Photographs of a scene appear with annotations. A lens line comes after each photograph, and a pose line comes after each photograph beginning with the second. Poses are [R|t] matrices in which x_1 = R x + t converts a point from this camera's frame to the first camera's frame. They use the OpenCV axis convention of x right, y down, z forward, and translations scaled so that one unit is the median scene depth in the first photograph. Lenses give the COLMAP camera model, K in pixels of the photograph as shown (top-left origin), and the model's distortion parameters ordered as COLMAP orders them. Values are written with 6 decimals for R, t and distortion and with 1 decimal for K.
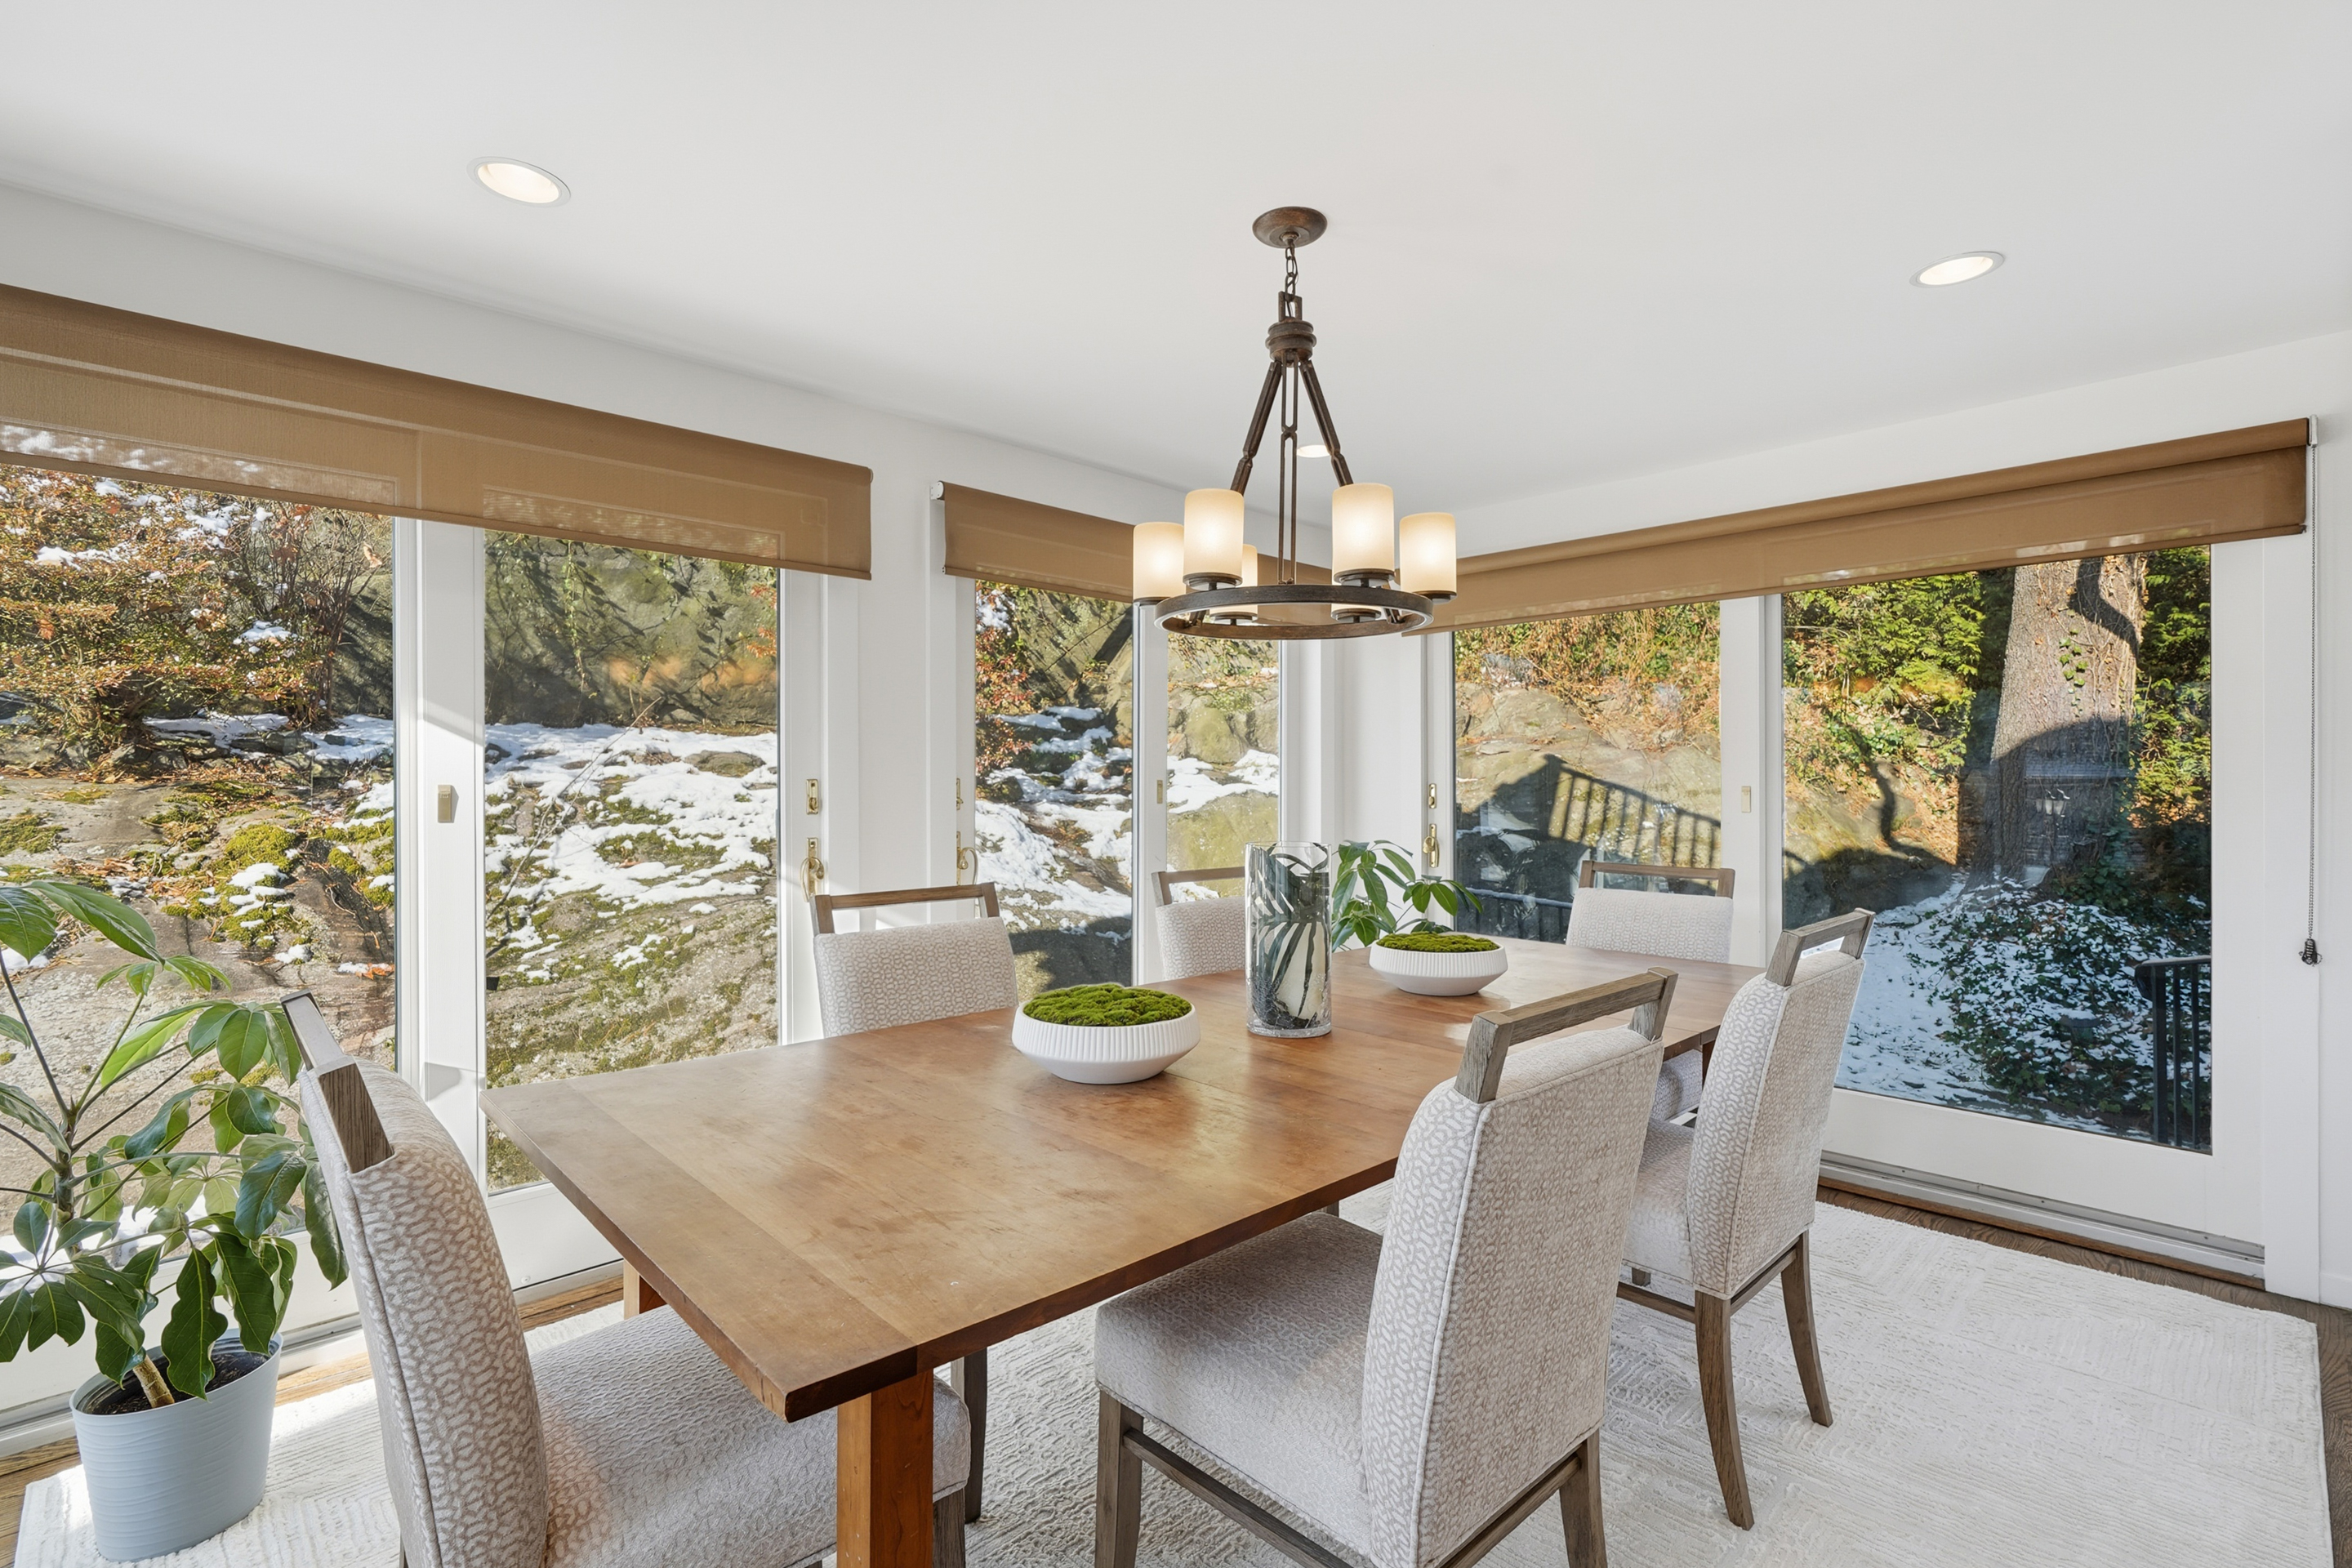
lens RADIAL K [[1074.7, 0, 1169.7], [0, 1074.7, 785.2], [0, 0, 1]] dist [-0.012587, 0.006977]
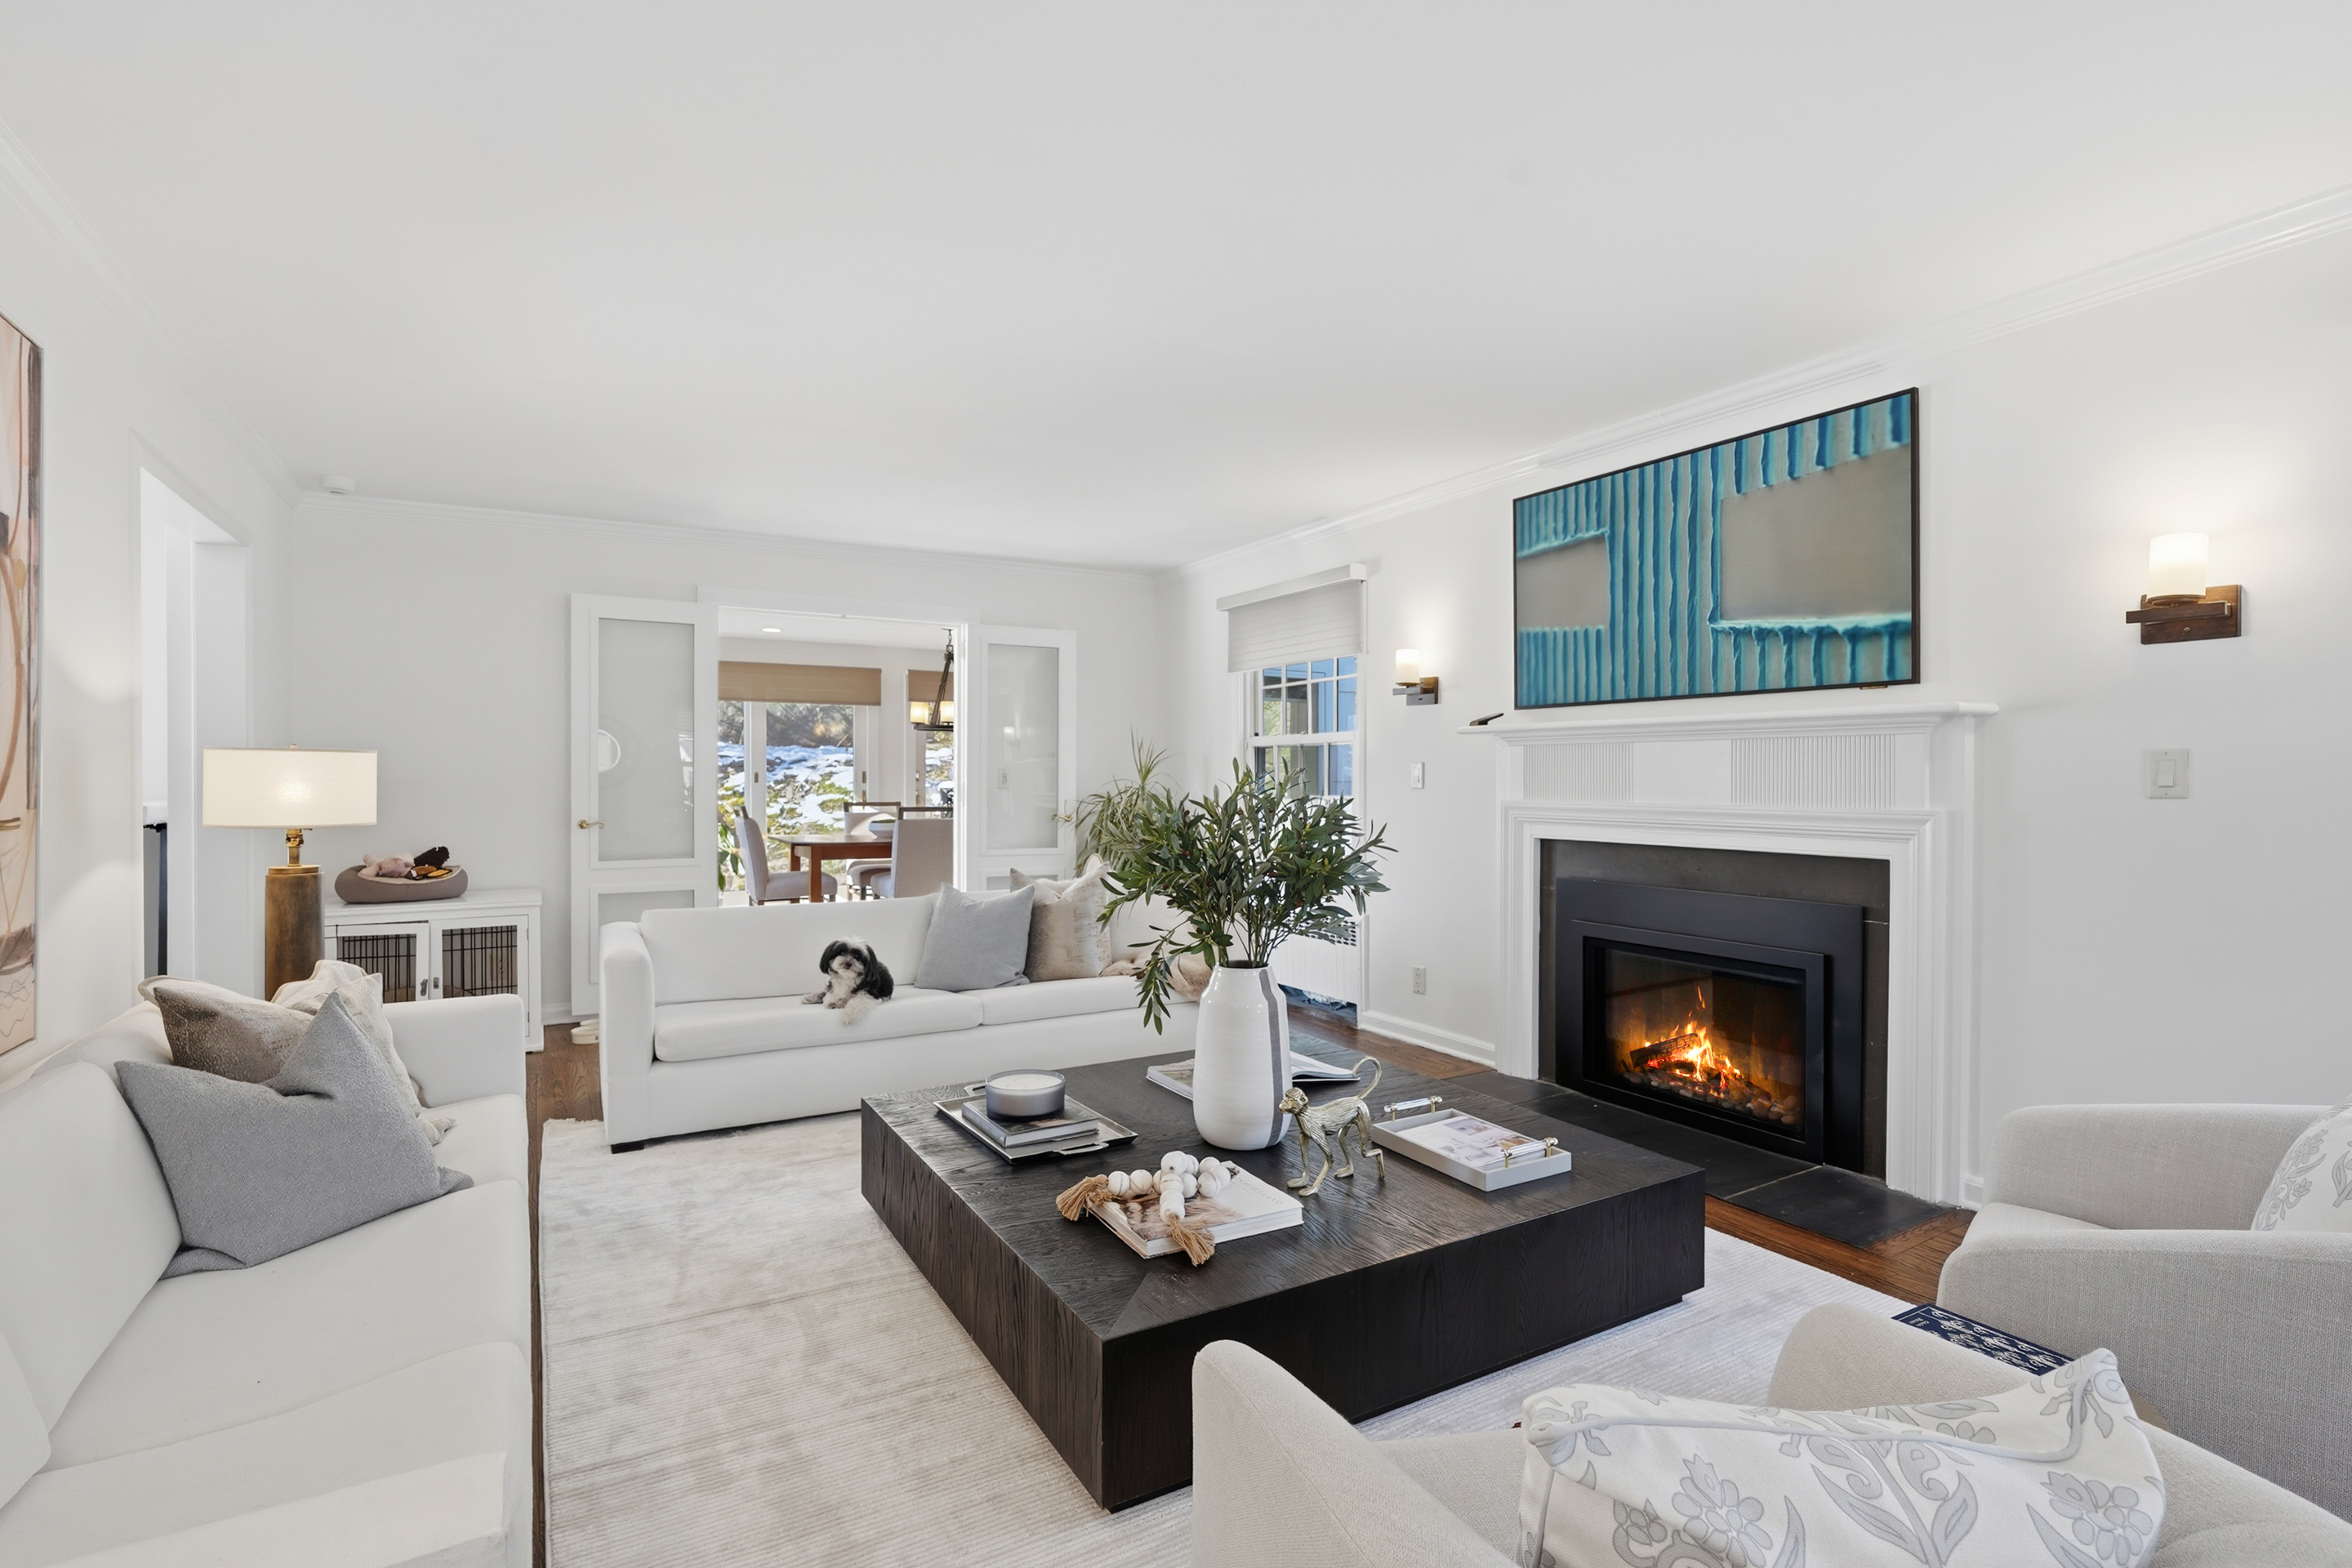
lens RADIAL K [[1097.2, 0, 1169.8], [0, 1097.2, 781.6], [0, 0, 1]] dist [-0.003326, 0.000194]
pose [[0.973128, -0.001274, -0.230262, 0.696308], [-0.000109, 0.999982, -0.005992, 0.025589], [0.230265, 0.005856, 0.973110, -1.044065]]
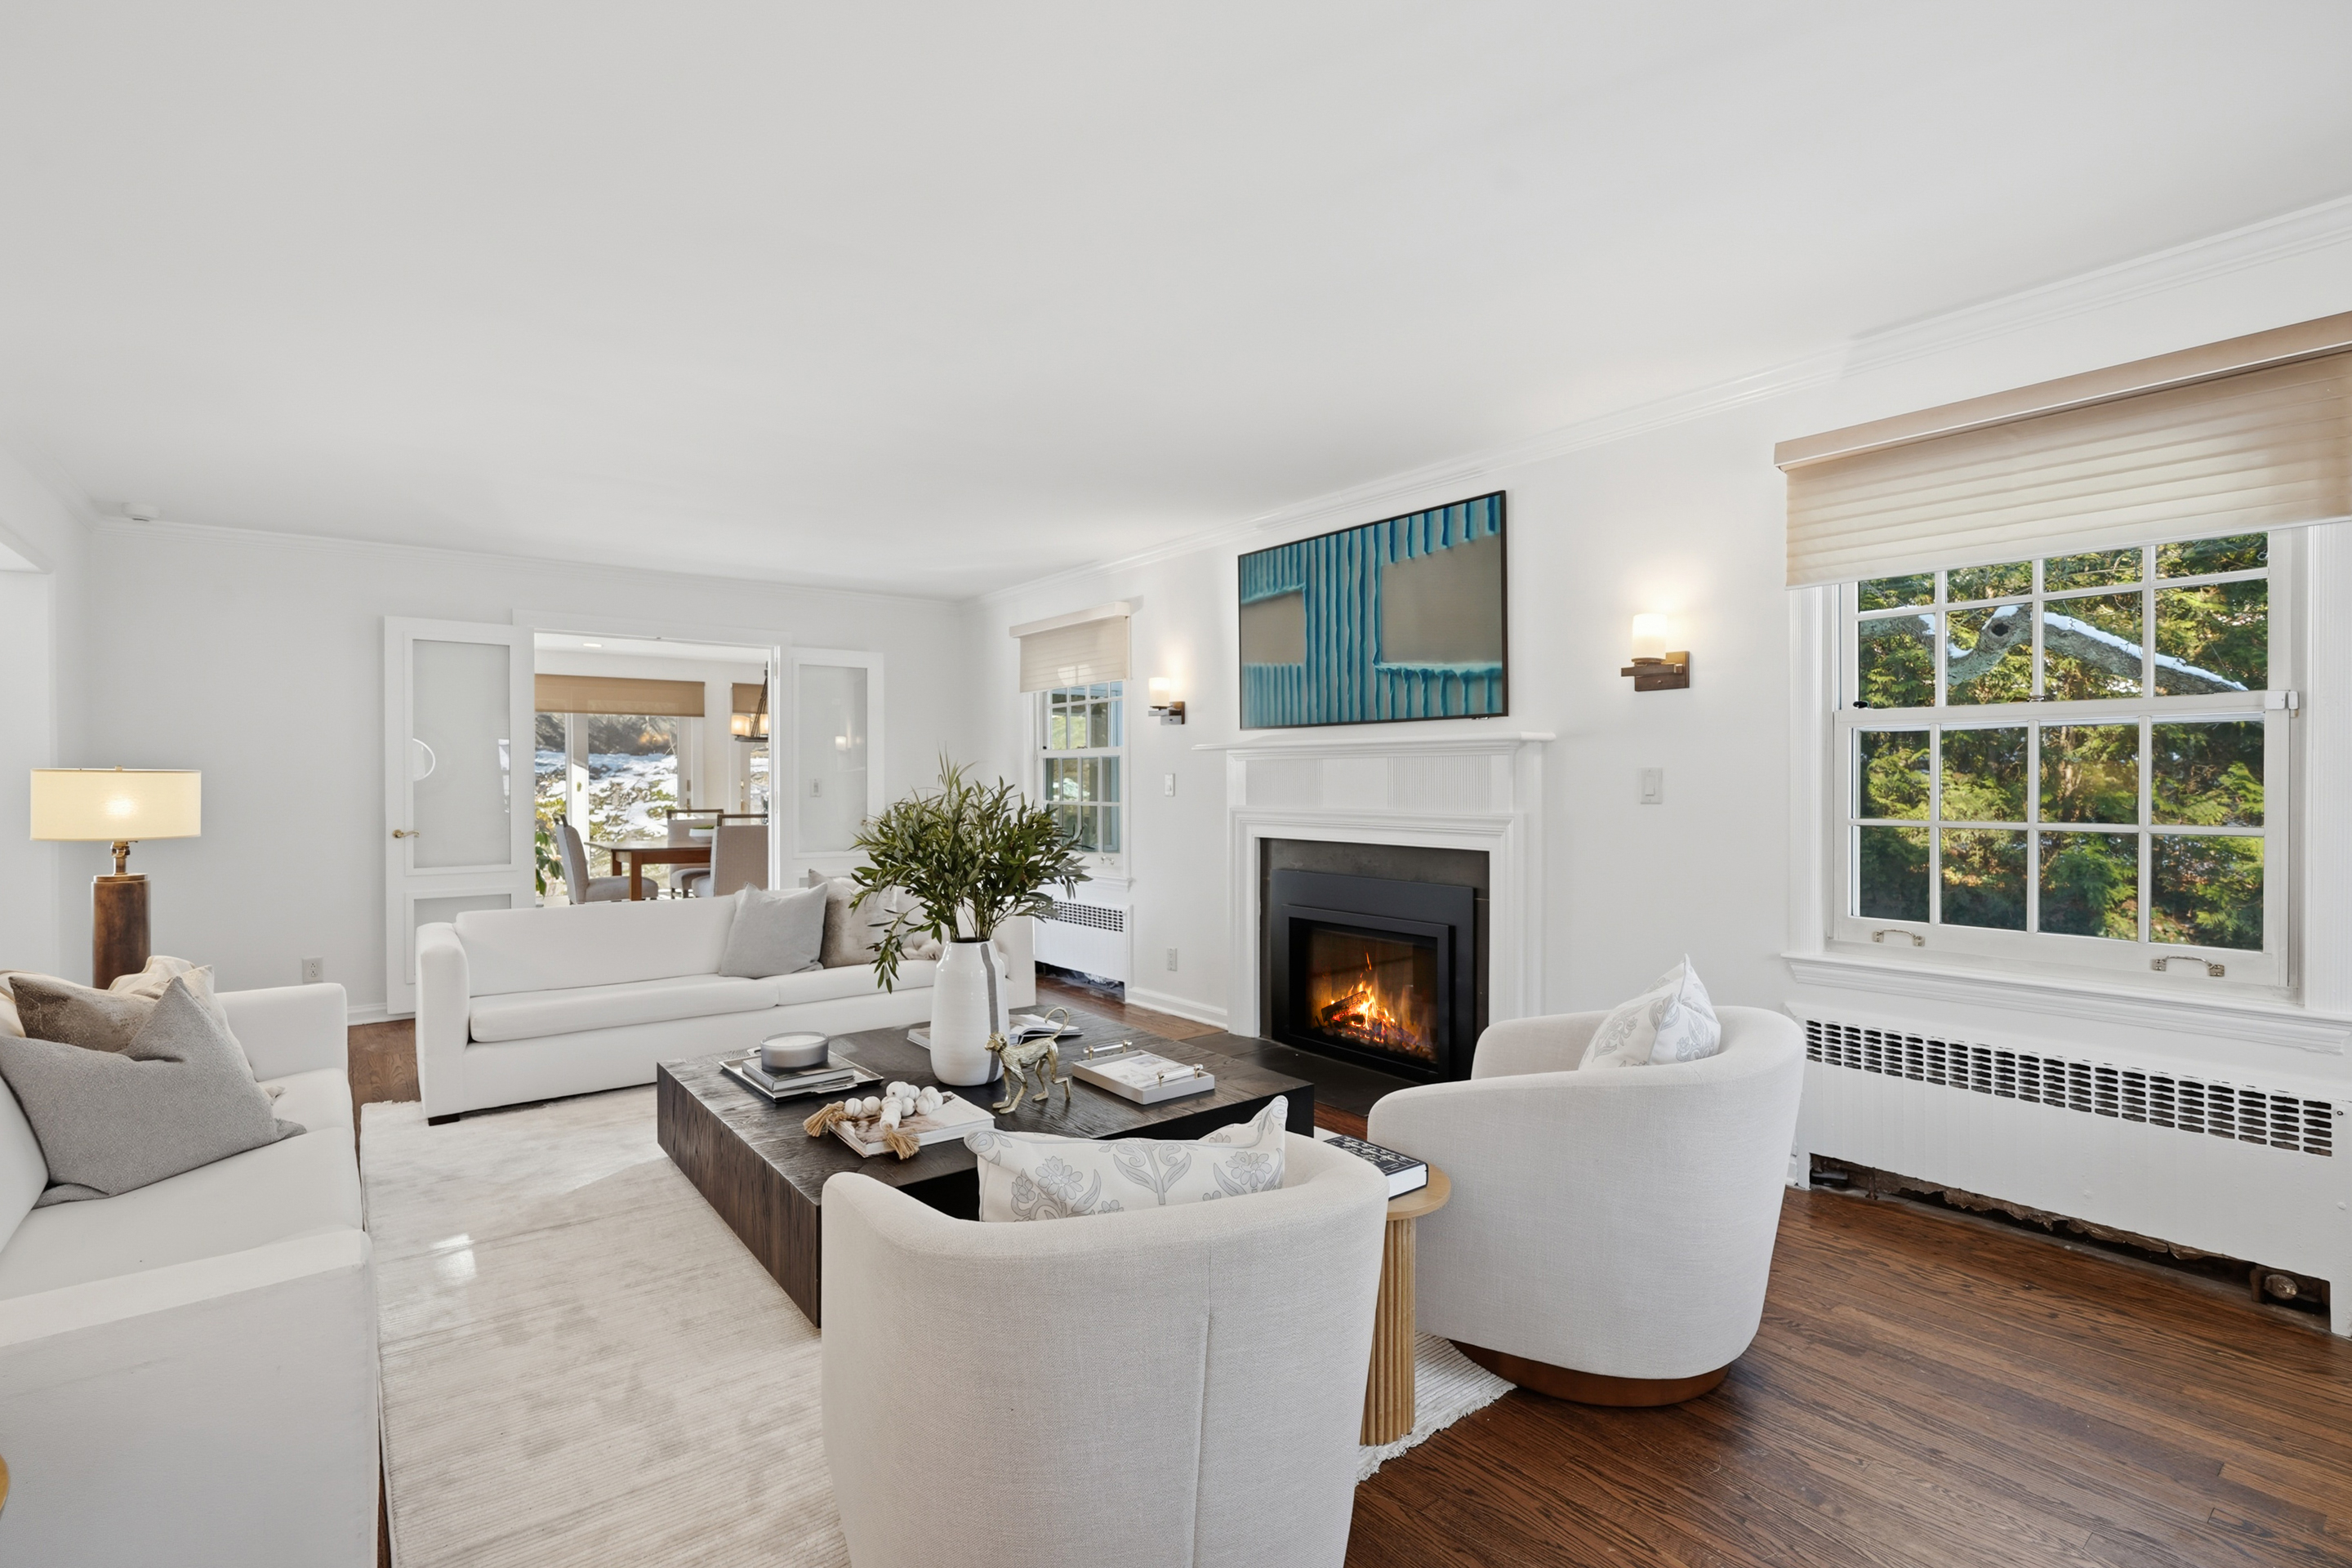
lens RADIAL K [[1070.2, 0, 1165.7], [0, 1070.2, 789.0], [0, 0, 1]] dist [-0.003499, 0.000669]
pose [[0.995202, -0.005004, -0.097716, 0.785938], [0.004881, 0.999987, -0.001499, 0.020496], [0.097722, 0.001015, 0.995213, -1.150600]]
